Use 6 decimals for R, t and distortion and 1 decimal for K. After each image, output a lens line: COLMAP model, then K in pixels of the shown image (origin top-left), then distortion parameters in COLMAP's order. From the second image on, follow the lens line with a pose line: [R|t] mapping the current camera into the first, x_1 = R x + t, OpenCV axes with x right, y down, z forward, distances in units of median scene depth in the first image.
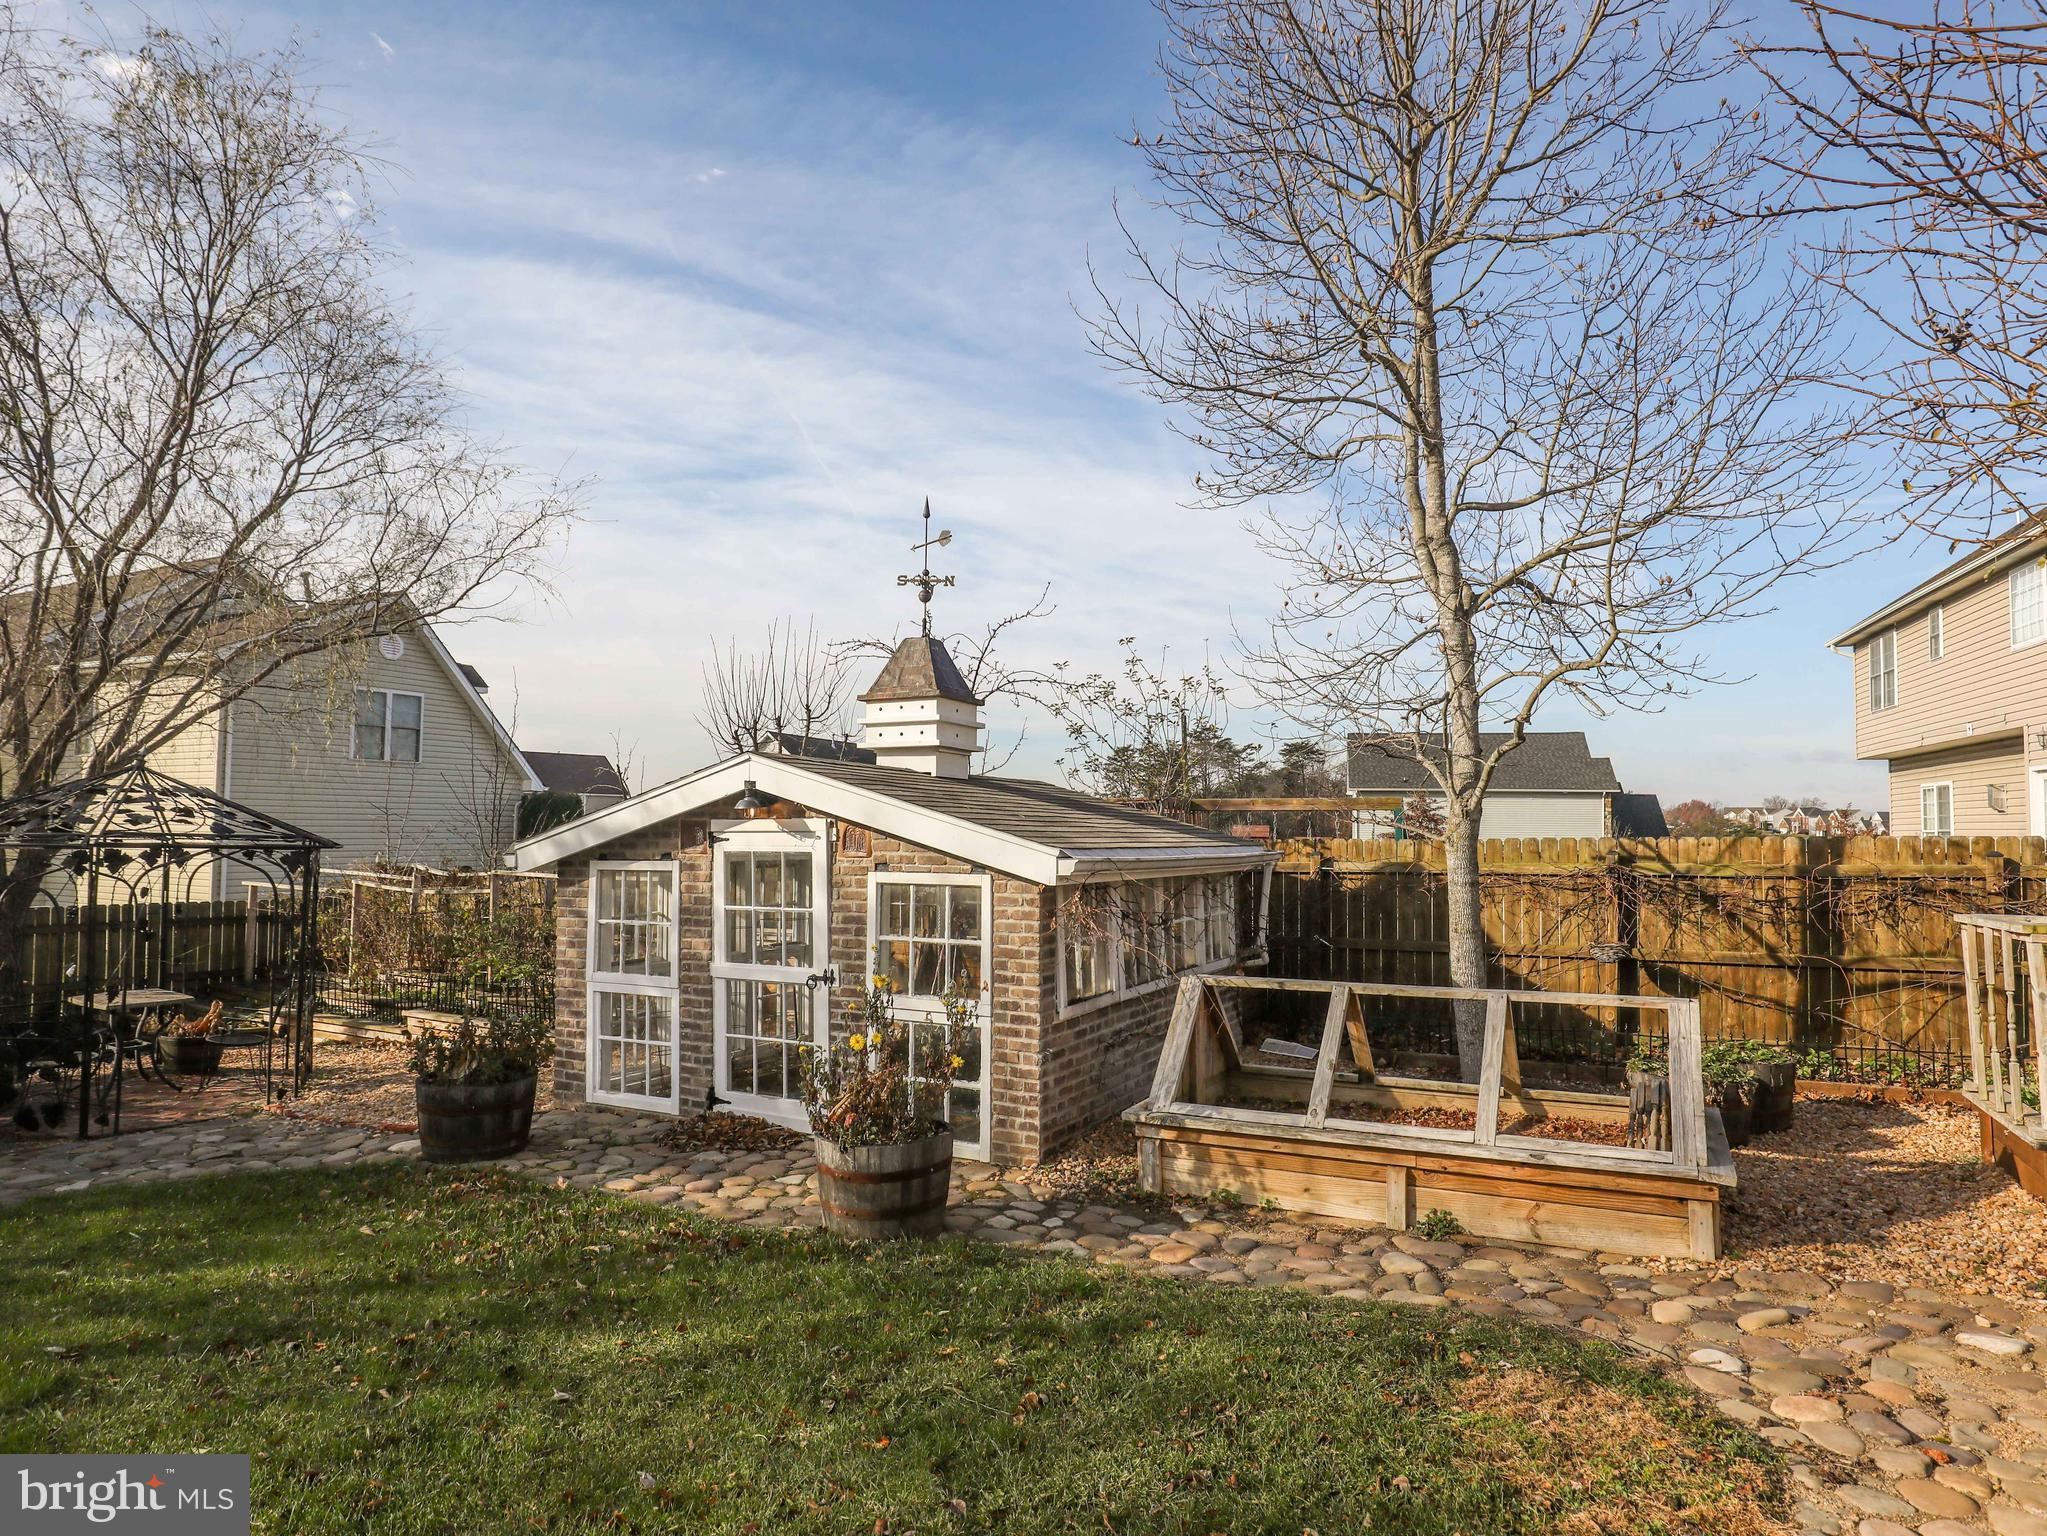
lens RADIAL K [[1184.0, 0, 1000.4], [0, 1184.0, 772.7], [0, 0, 1]] dist [-0.011526, -0.000153]
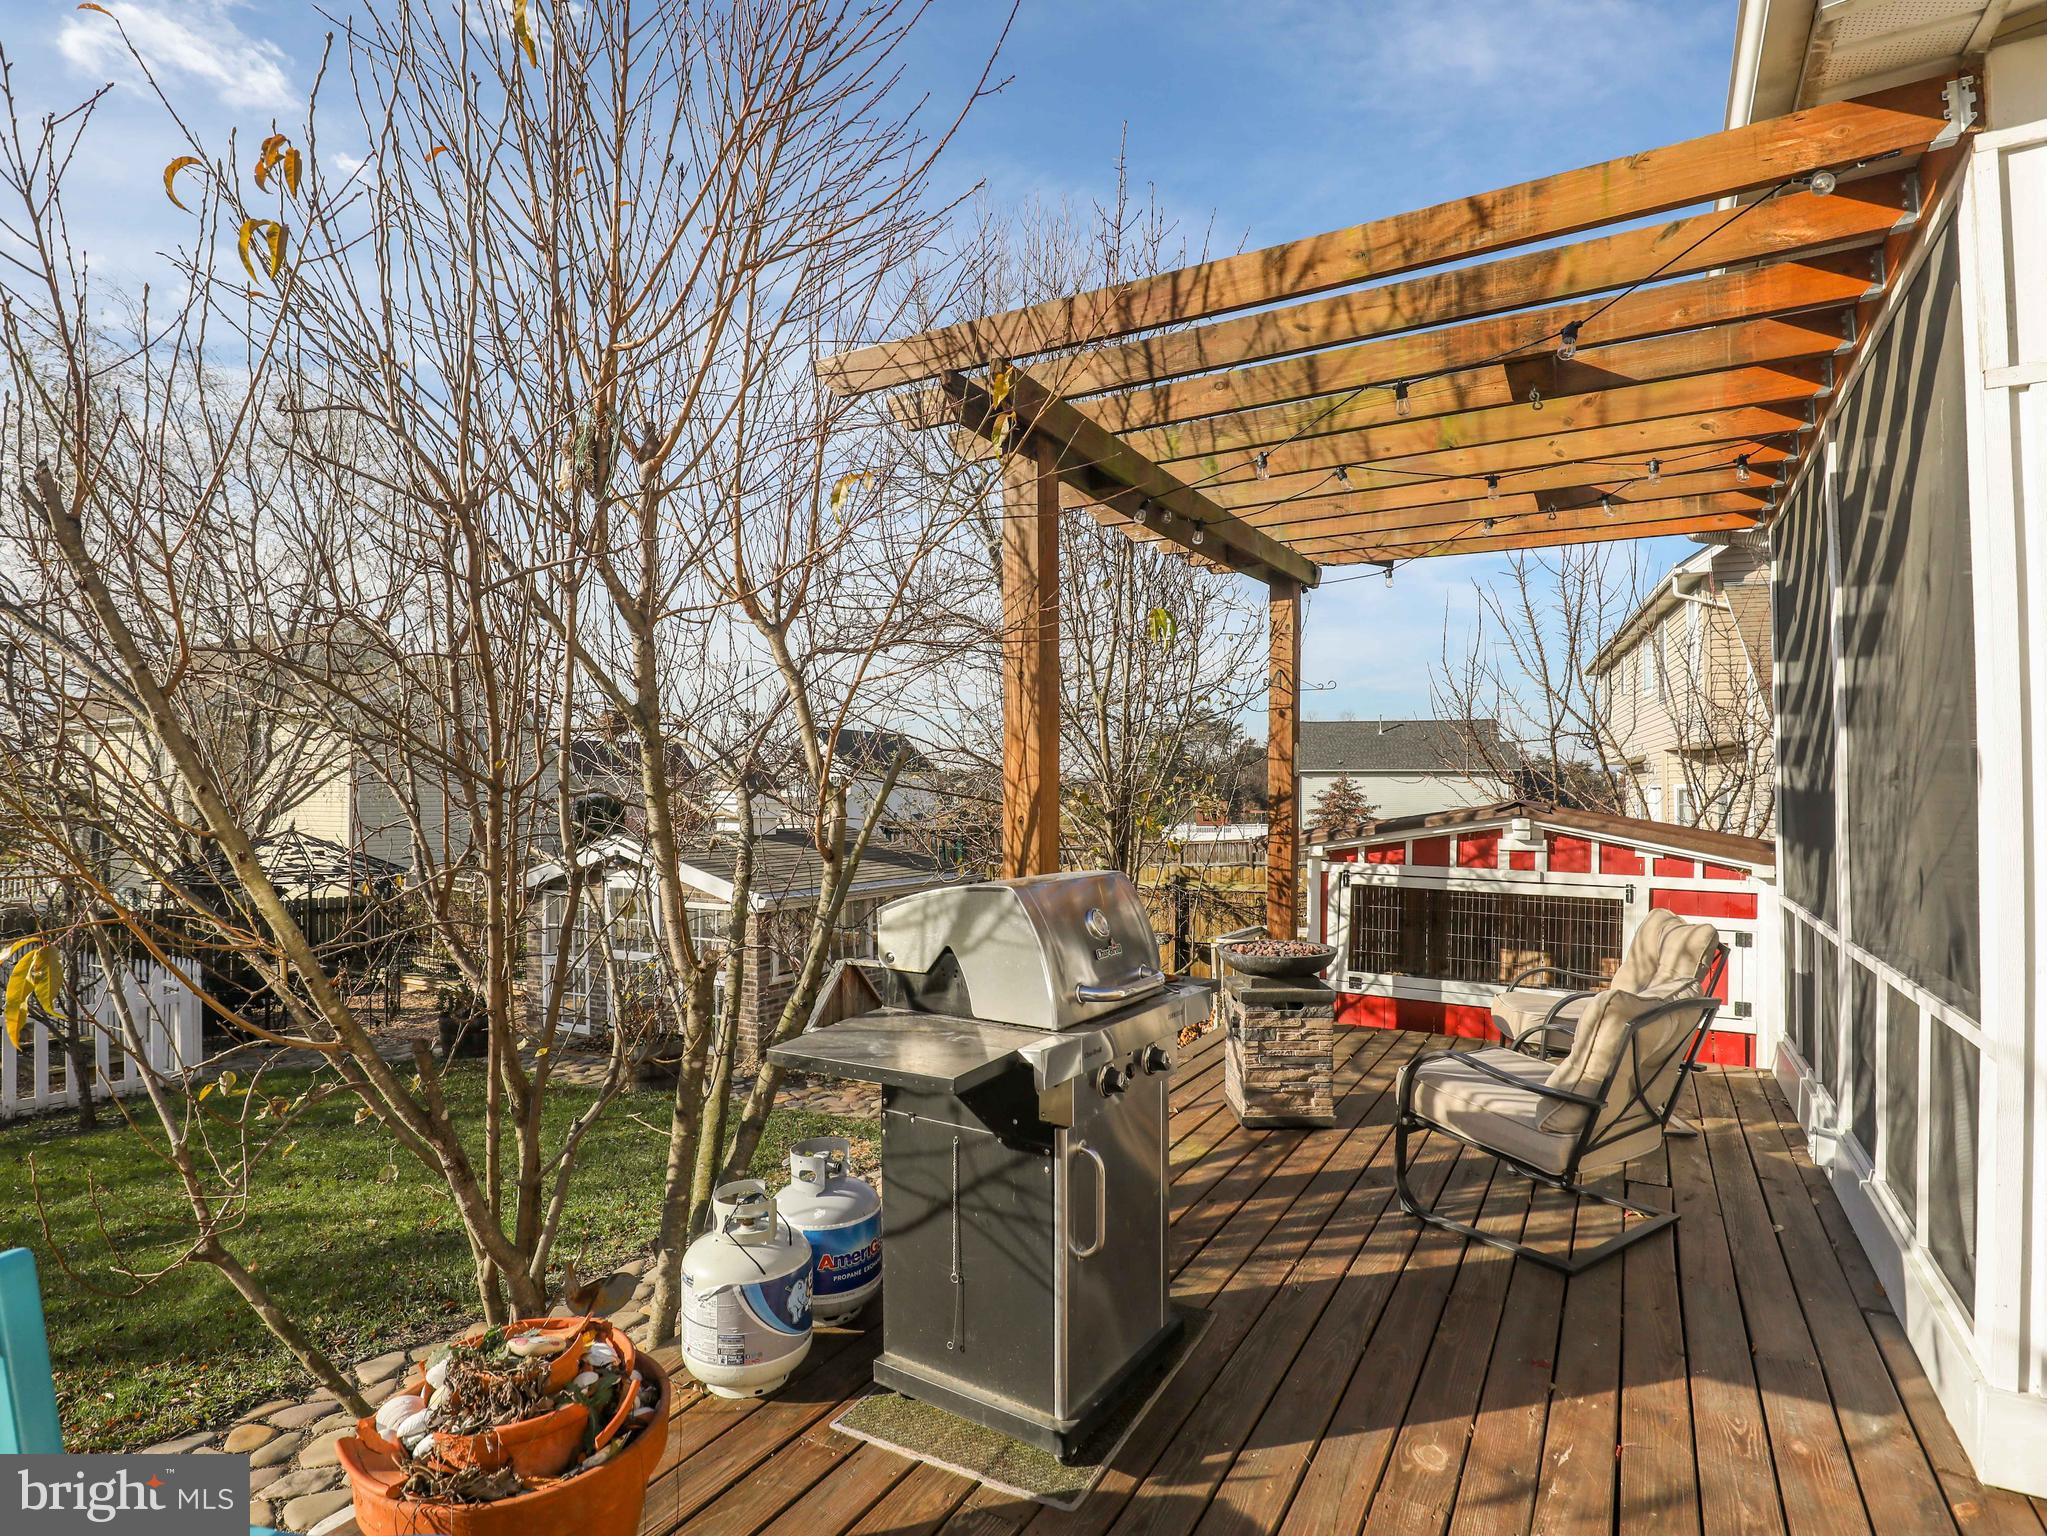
lens RADIAL K [[1069.7, 0, 1013.0], [0, 1069.7, 773.8], [0, 0, 1]] dist [-0.014118, 0.000742]
pose [[0.999009, -0.009734, -0.043428, 0.339814], [0.011085, 0.999459, 0.030959, -0.112699], [0.043103, -0.031410, 0.998577, -0.436752]]
